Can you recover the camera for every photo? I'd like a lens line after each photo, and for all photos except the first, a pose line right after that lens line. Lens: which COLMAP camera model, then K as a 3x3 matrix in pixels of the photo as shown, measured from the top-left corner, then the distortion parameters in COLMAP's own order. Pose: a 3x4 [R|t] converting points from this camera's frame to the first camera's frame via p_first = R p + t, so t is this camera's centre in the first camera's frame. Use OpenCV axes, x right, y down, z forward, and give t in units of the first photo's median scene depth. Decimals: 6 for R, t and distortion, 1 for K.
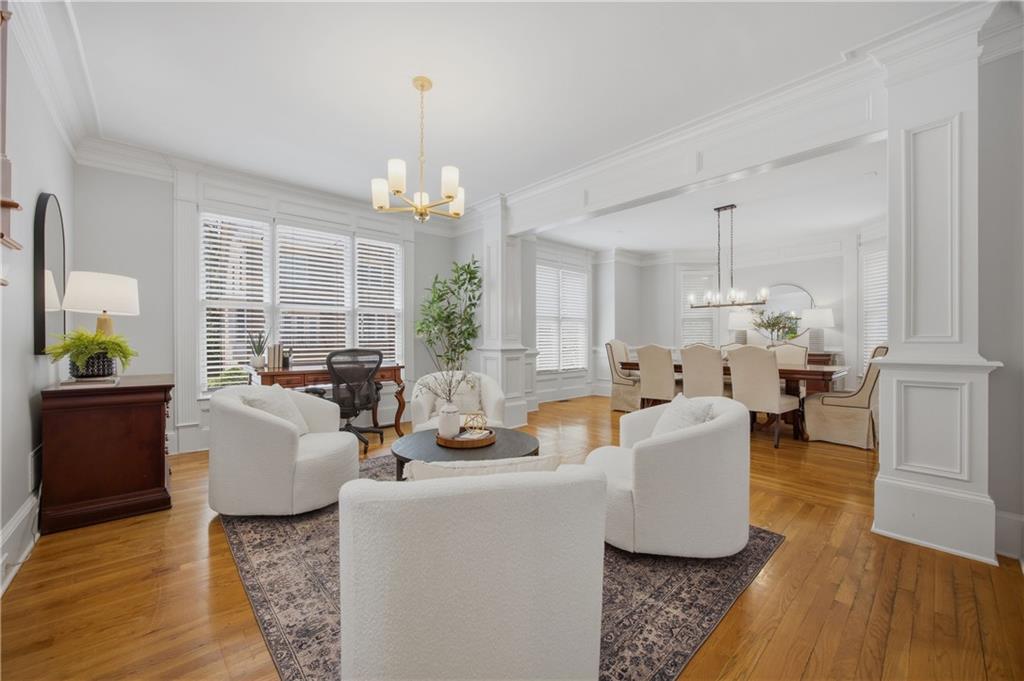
lens RADIAL K [[393.3, 0, 511.4], [0, 393.3, 331.9], [0, 0, 1]] dist [-0.012295, 0.001541]
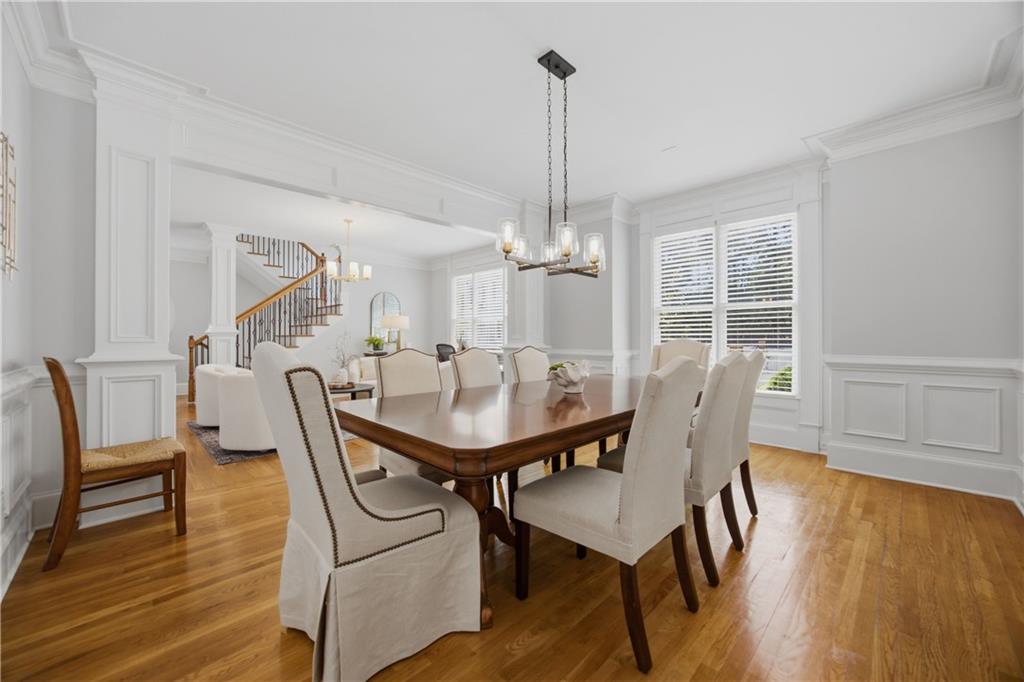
lens RADIAL K [[393.3, 0, 507.2], [0, 393.3, 340.2], [0, 0, 1]] dist [-0.012295, 0.001541]
pose [[0.037740, 0.003315, -0.999282, 1.290948], [0.019819, 0.999795, 0.004065, 0.025715], [0.999091, -0.019958, 0.037667, 1.264628]]
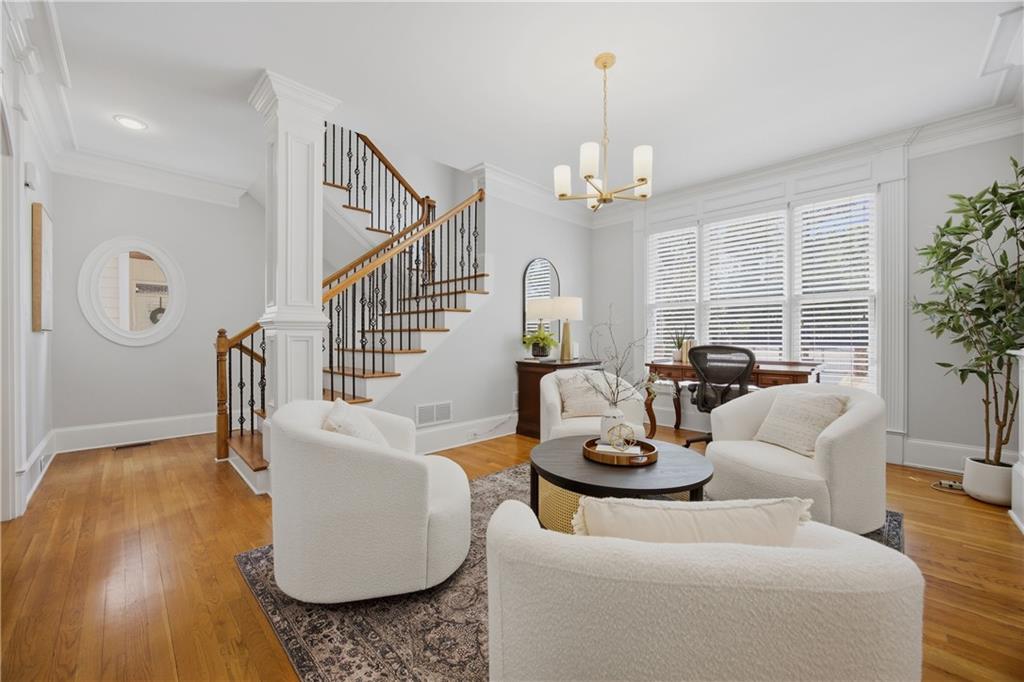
lens RADIAL K [[393.3, 0, 509.8], [0, 393.3, 338.4], [0, 0, 1]] dist [-0.012295, 0.001541]
pose [[0.052421, 0.004917, -0.998613, 0.869845], [0.022574, 0.999727, 0.006107, 0.019549], [0.998370, -0.022863, 0.052296, 0.909557]]
